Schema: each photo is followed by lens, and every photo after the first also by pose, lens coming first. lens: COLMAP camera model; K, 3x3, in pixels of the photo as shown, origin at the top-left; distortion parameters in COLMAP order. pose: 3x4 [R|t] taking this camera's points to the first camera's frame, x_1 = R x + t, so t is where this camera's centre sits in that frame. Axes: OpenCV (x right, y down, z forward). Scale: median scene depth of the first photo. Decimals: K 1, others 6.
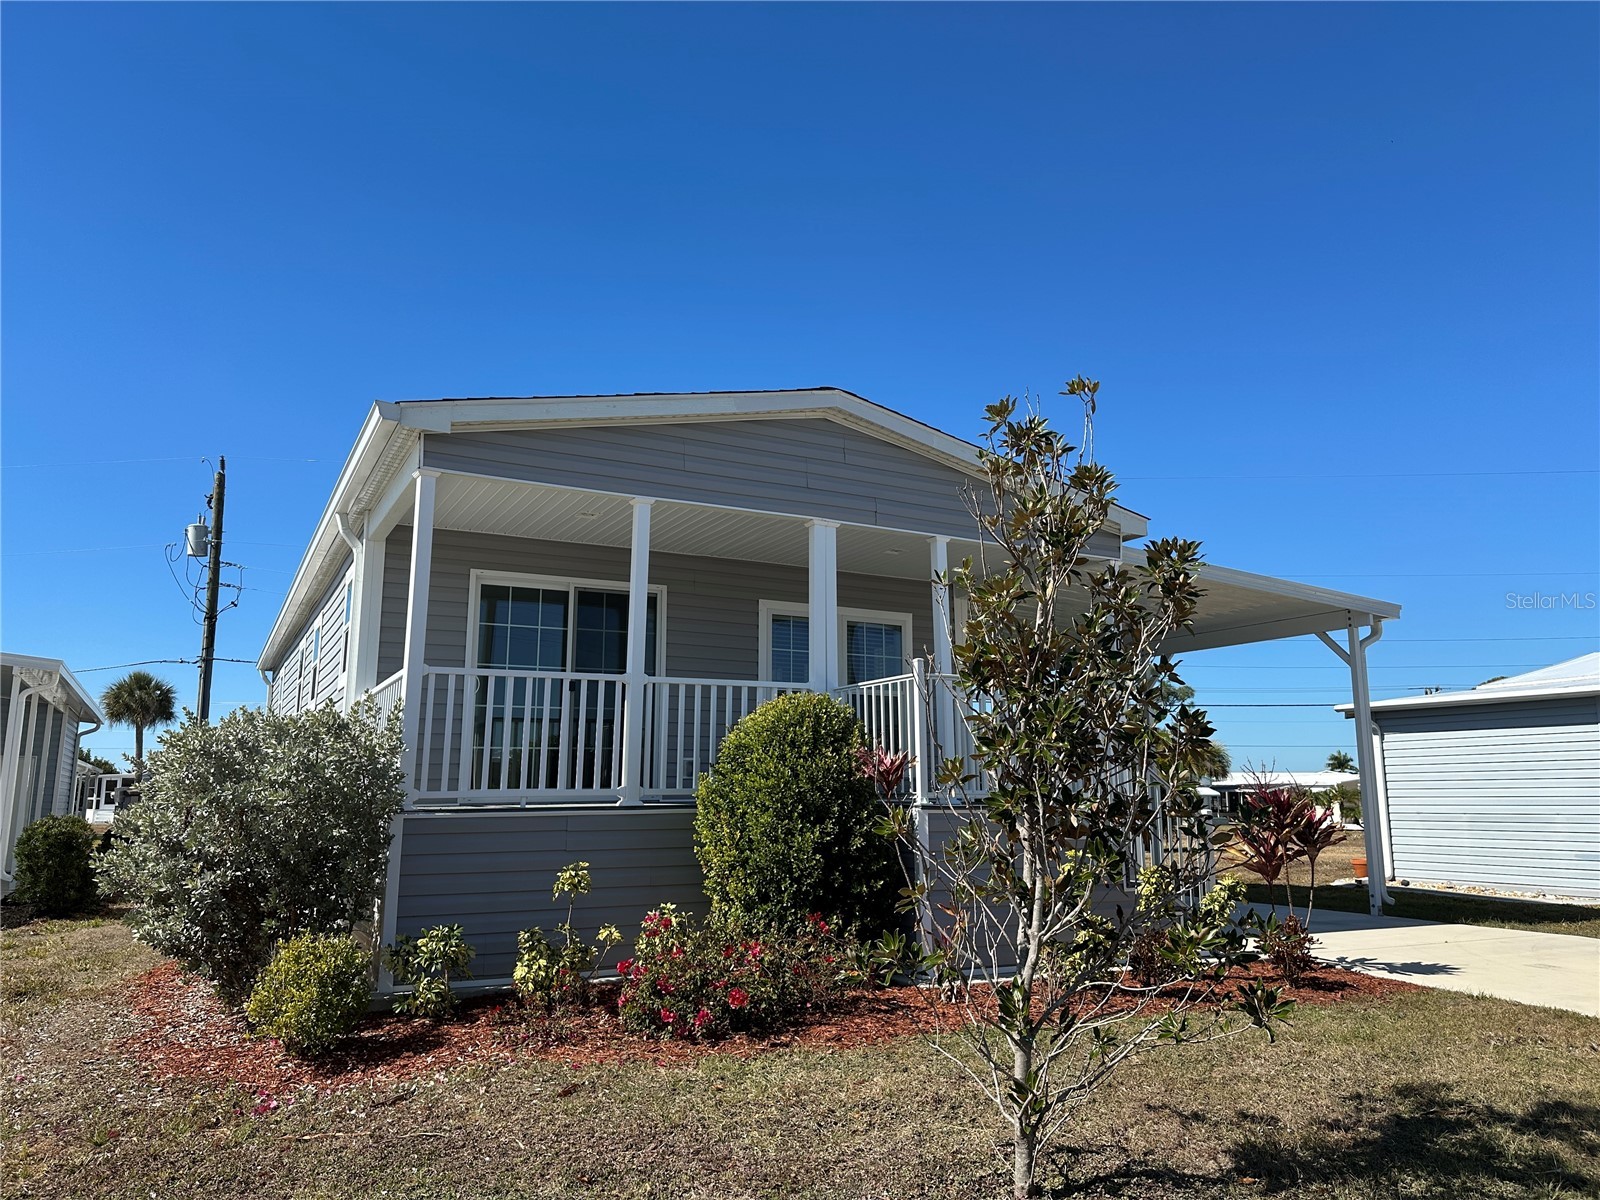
lens RADIAL K [[1118.8, 0, 800.0], [0, 1118.8, 600.0], [0, 0, 1]] dist [0.001465, -0.000065]
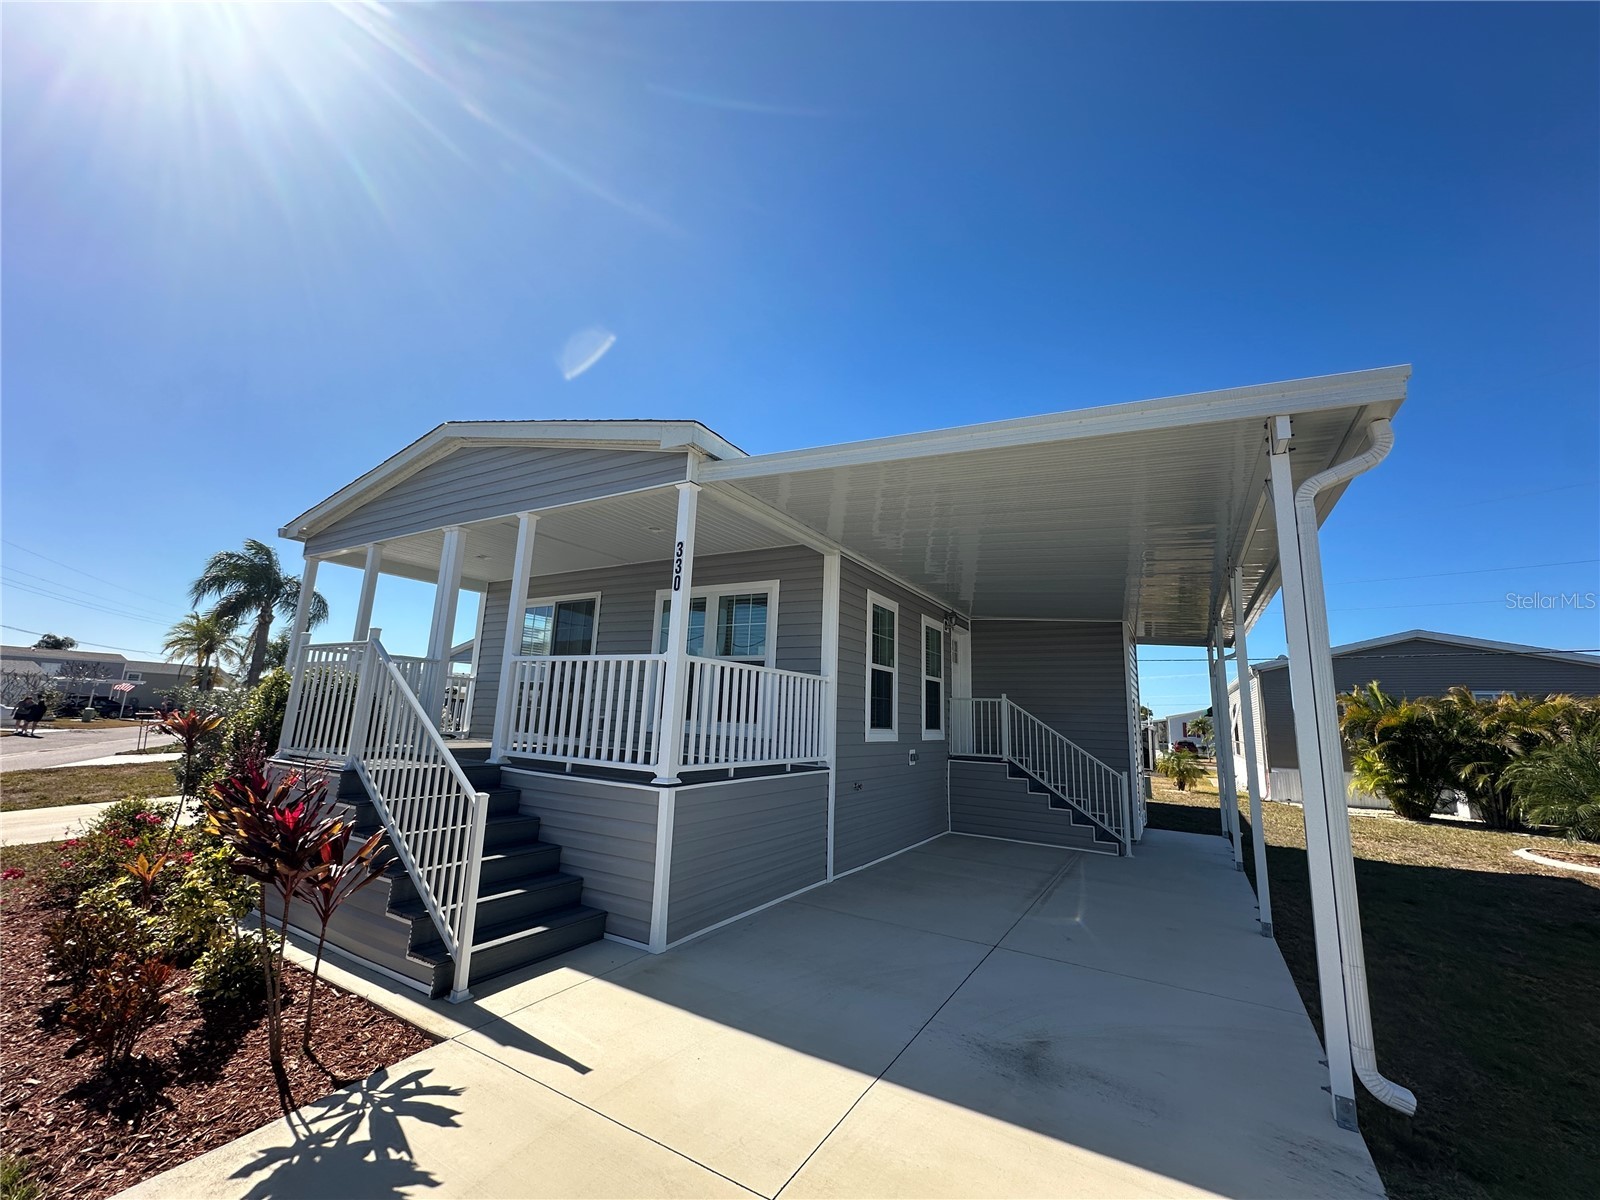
lens RADIAL K [[637.7, 0, 800.0], [0, 637.7, 600.0], [0, 0, 1]] dist [-0.000229, -0.000036]
pose [[0.524420, -0.122195, -0.842646, 0.658406], [0.090376, 0.992046, -0.087615, 0.088180], [0.846650, -0.030208, 0.531292, 0.765119]]
